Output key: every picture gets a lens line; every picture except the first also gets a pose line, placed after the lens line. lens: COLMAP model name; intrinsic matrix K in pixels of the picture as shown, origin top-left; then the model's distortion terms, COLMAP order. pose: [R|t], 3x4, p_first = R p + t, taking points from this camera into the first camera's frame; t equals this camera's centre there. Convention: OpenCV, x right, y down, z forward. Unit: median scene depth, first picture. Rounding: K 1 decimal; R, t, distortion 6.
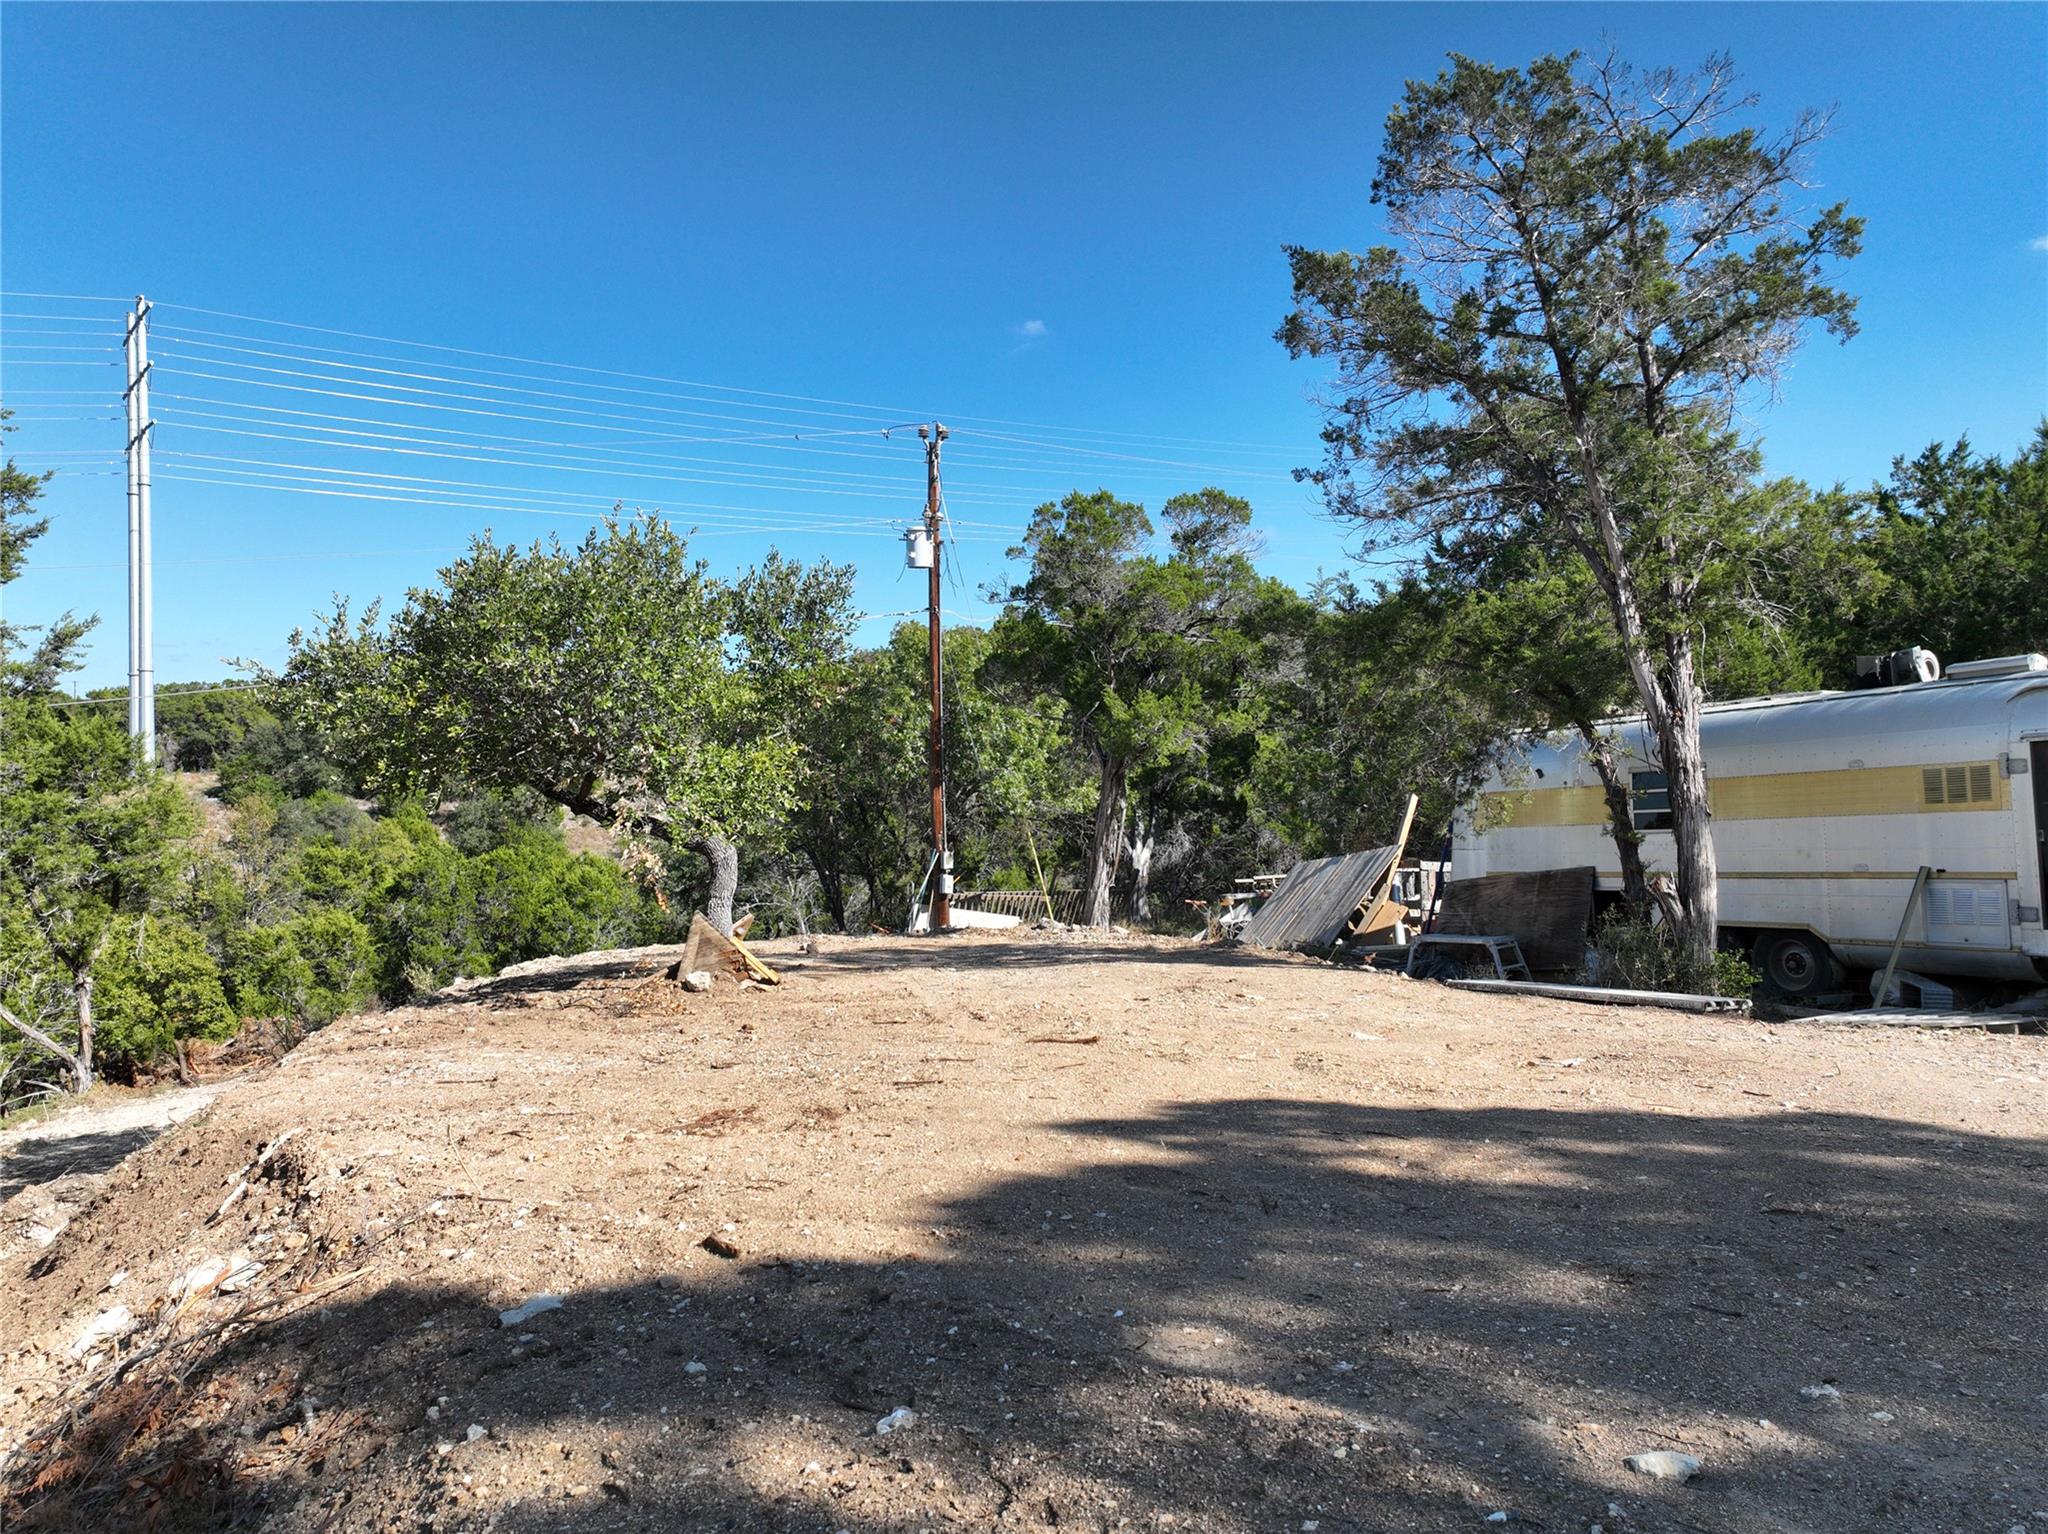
lens RADIAL K [[1442.6, 0, 1031.7], [0, 1442.6, 771.6], [0, 0, 1]] dist [-0.005119, 0.021101]
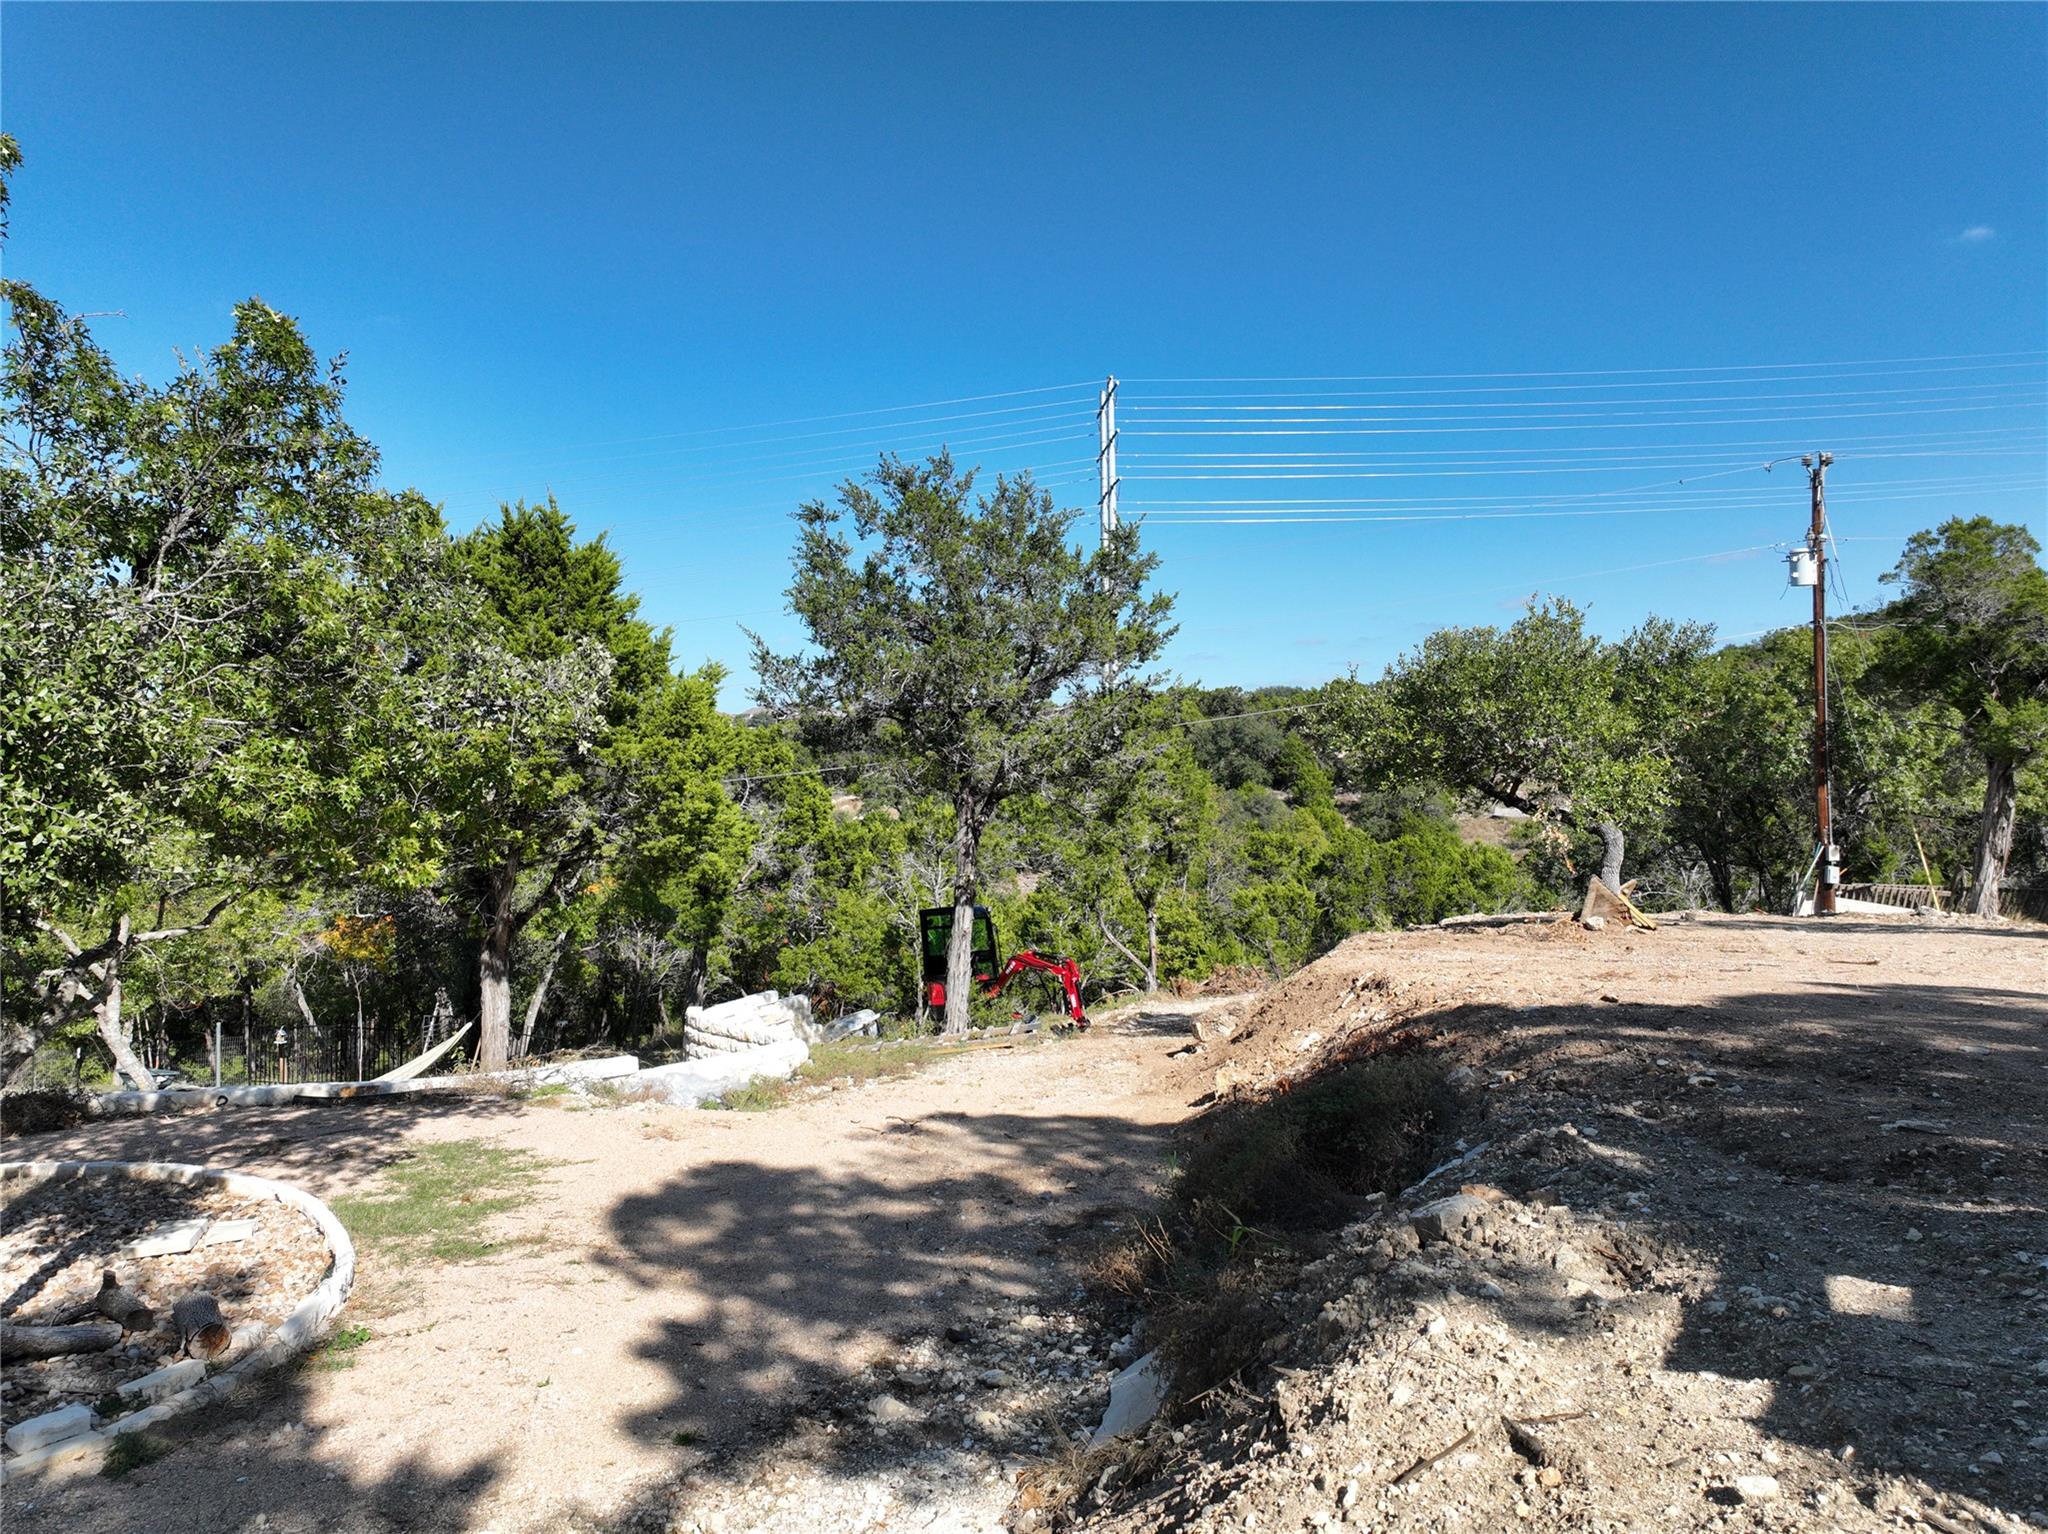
lens RADIAL K [[1442.6, 0, 1021.9], [0, 1442.6, 769.2], [0, 0, 1]] dist [-0.005119, 0.021101]
pose [[0.824256, -0.002426, -0.566212, 0.054074], [0.004774, 0.999985, 0.002666, -0.007427], [0.566197, -0.004901, 0.824256, -0.243890]]
